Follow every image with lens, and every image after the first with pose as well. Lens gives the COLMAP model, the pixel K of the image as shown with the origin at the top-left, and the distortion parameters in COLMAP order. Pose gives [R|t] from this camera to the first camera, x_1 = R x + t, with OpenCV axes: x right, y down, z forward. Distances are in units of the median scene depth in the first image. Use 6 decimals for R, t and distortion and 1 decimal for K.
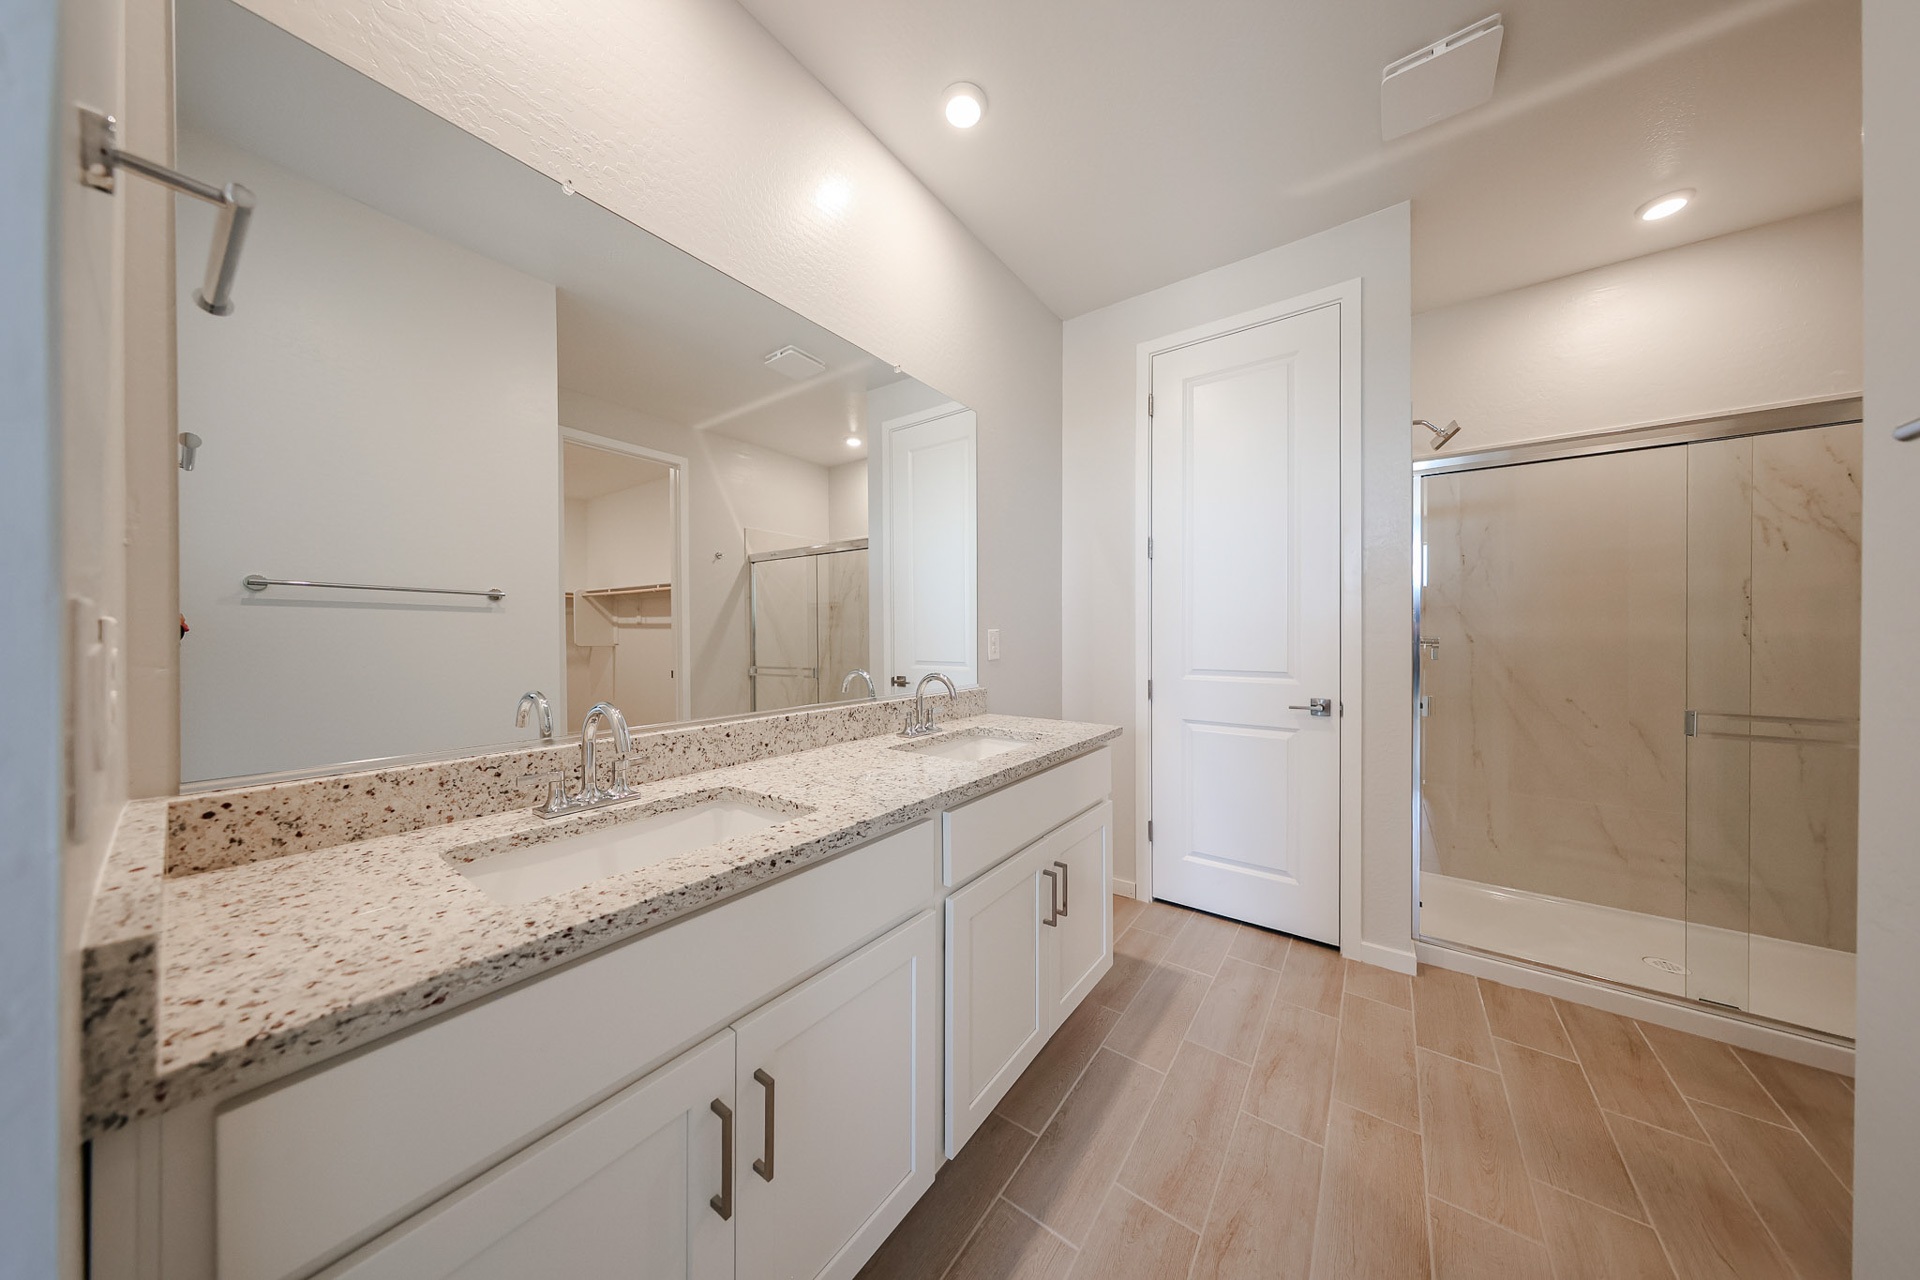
lens RADIAL K [[554.9, 0, 969.2], [0, 554.9, 636.3], [0, 0, 1]] dist [-0.000339, 0.000115]
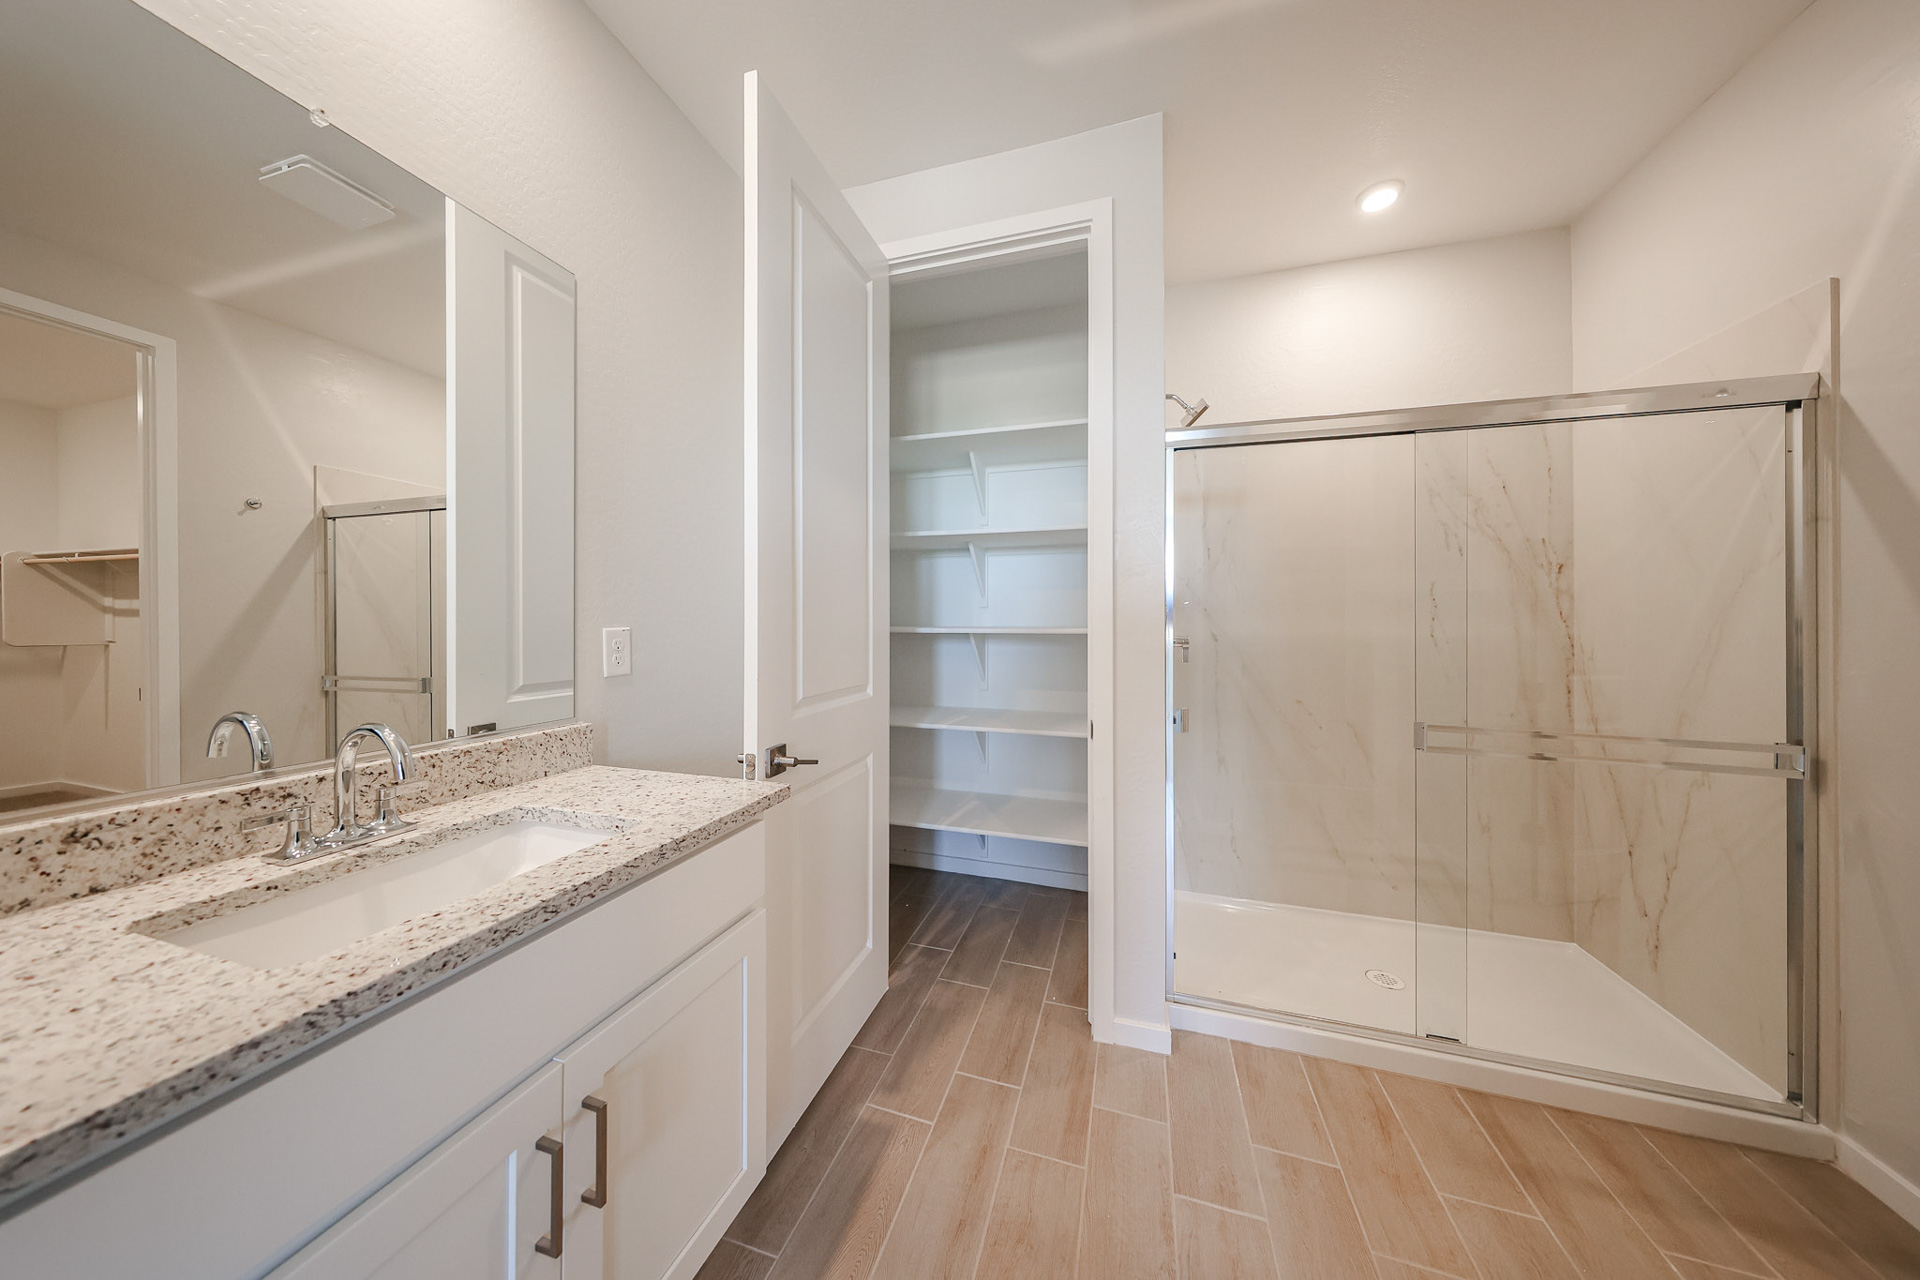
lens RADIAL K [[580.9, 0, 953.7], [0, 580.9, 621.2], [0, 0, 1]] dist [0.005602, 0.000138]
pose [[0.946103, 0.004849, 0.323829, 0.213880], [-0.001576, 0.999945, -0.010368, -0.015703], [-0.323862, 0.009299, 0.946059, 0.274569]]
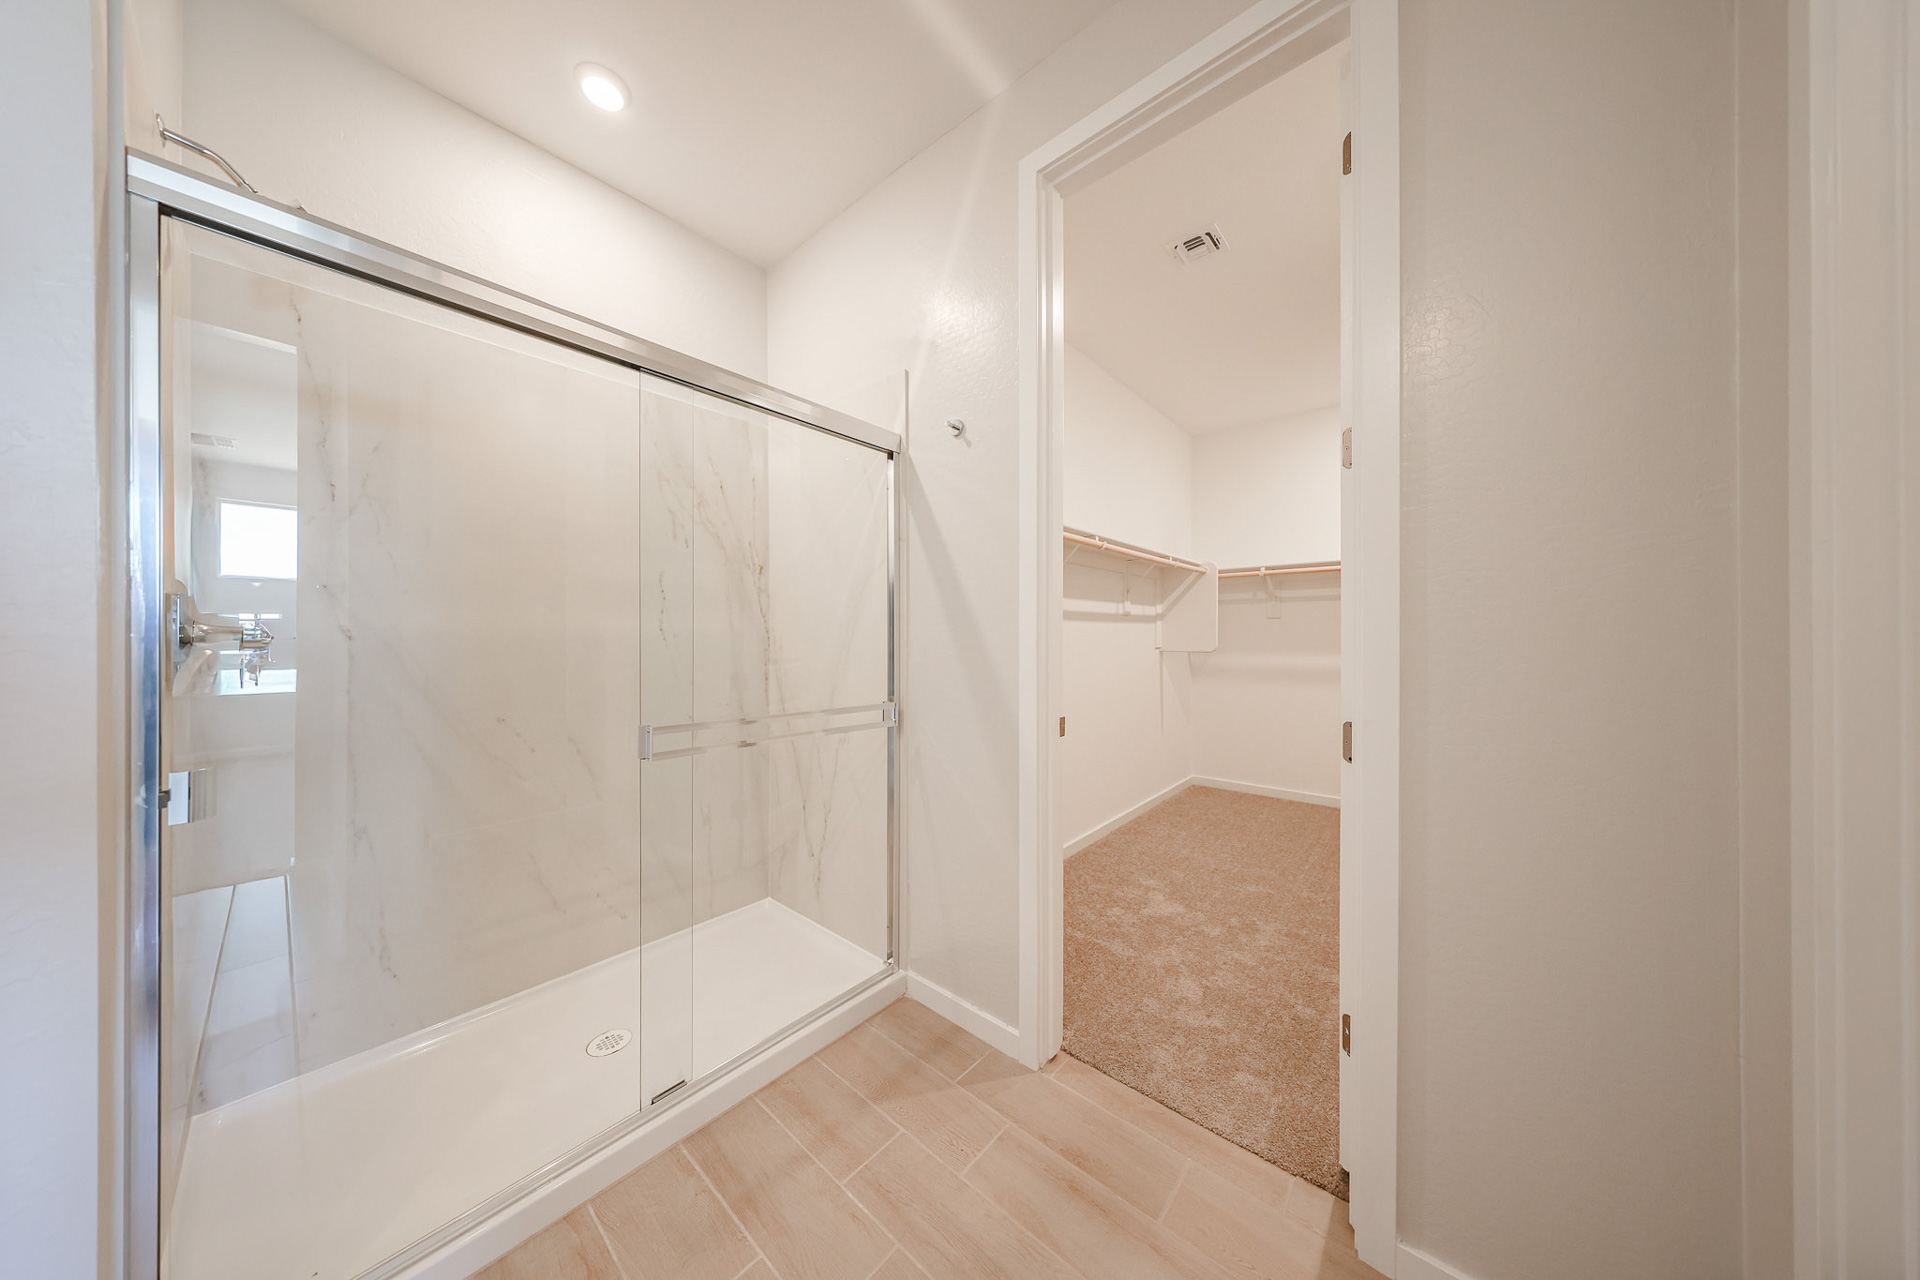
lens RADIAL K [[554.9, 0, 969.2], [0, 554.9, 636.3], [0, 0, 1]] dist [-0.000339, 0.000115]
pose [[0.053494, 0.003924, 0.998560, 0.479697], [0.008161, 0.999957, -0.004367, 0.019246], [-0.998535, 0.008382, 0.053460, 0.430384]]
